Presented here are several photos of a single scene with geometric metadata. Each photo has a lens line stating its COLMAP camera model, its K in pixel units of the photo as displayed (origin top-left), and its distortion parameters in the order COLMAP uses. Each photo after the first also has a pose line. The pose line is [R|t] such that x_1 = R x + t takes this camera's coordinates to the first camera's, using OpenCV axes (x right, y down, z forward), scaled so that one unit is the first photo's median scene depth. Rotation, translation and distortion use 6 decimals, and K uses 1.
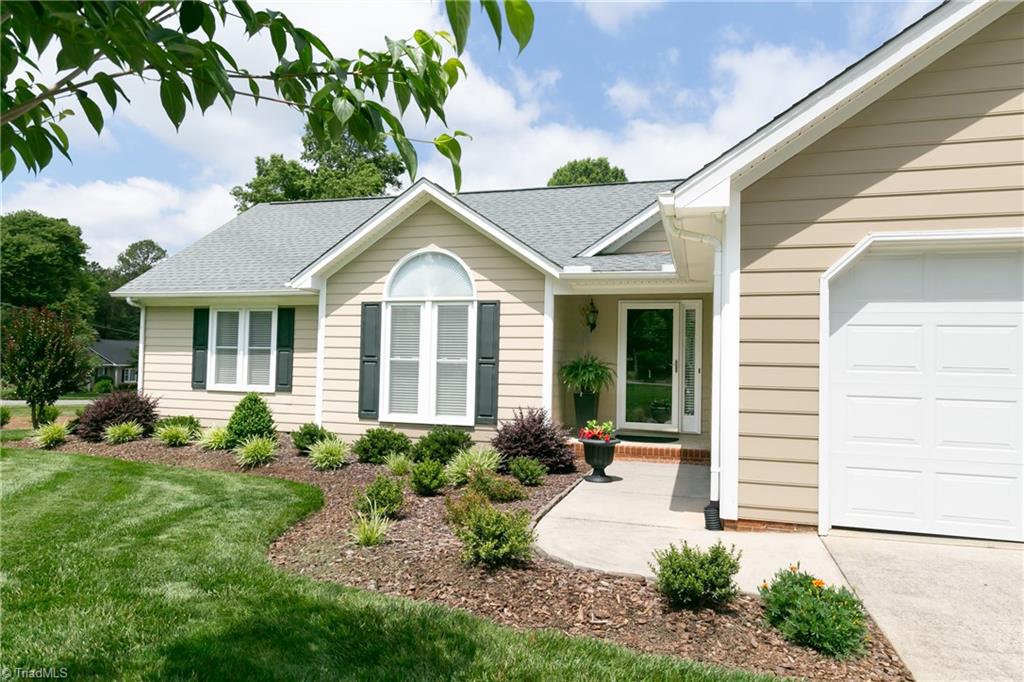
lens RADIAL K [[641.1, 0, 510.8], [0, 641.1, 342.9], [0, 0, 1]] dist [-0.005097, 0.002269]
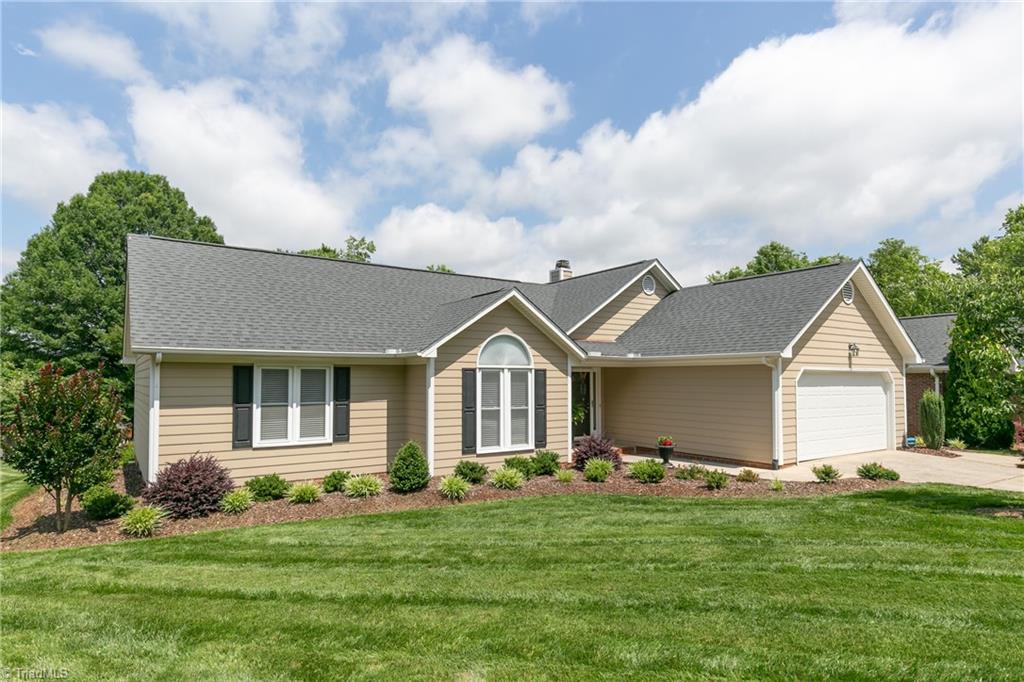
lens RADIAL K [[578.6, 0, 516.8], [0, 578.6, 350.2], [0, 0, 1]] dist [0.006207, -0.001081]
pose [[0.625298, 0.020215, 0.780124, -1.131668], [-0.012565, 0.999796, -0.015836, -0.084322], [-0.780285, 0.000100, 0.625424, 0.141267]]
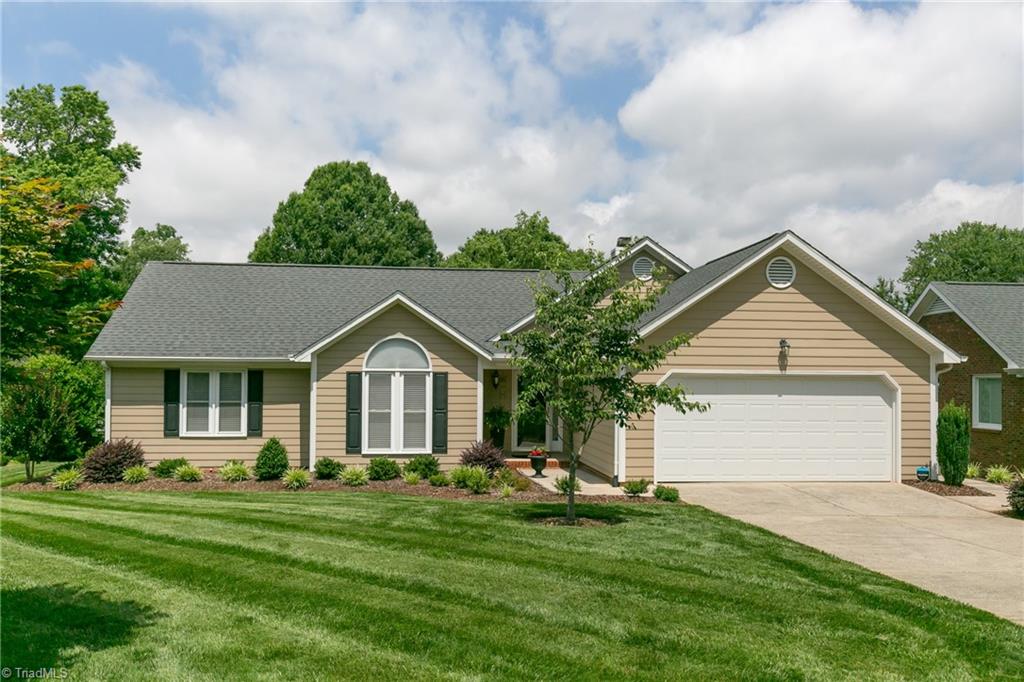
lens RADIAL K [[811.2, 0, 511.4], [0, 811.2, 364.4], [0, 0, 1]] dist [0.000652, 0.004749]
pose [[0.922838, -0.005006, 0.385156, -0.595122], [-0.000799, 0.999889, 0.014910, -0.107834], [-0.385188, -0.014067, 0.922731, -0.816775]]
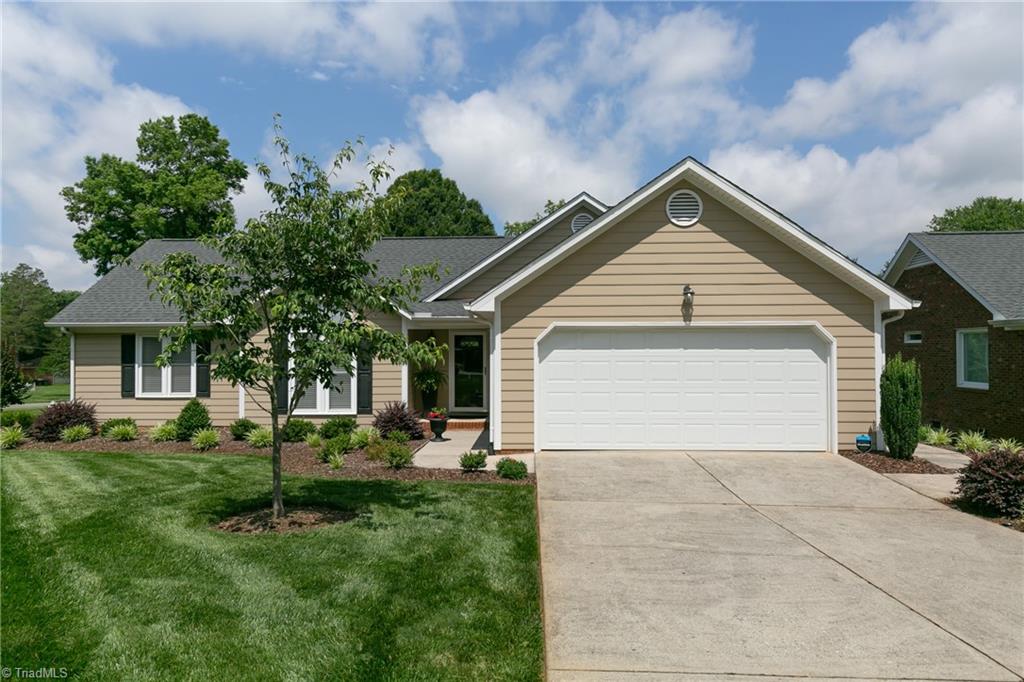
lens RADIAL K [[633.4, 0, 509.0], [0, 633.4, 339.8], [0, 0, 1]] dist [0.005562, -0.001902]
pose [[0.967986, -0.019147, 0.250272, -0.075902], [0.015136, 0.999724, 0.017942, -0.067472], [-0.250547, -0.013579, 0.968009, -0.527515]]
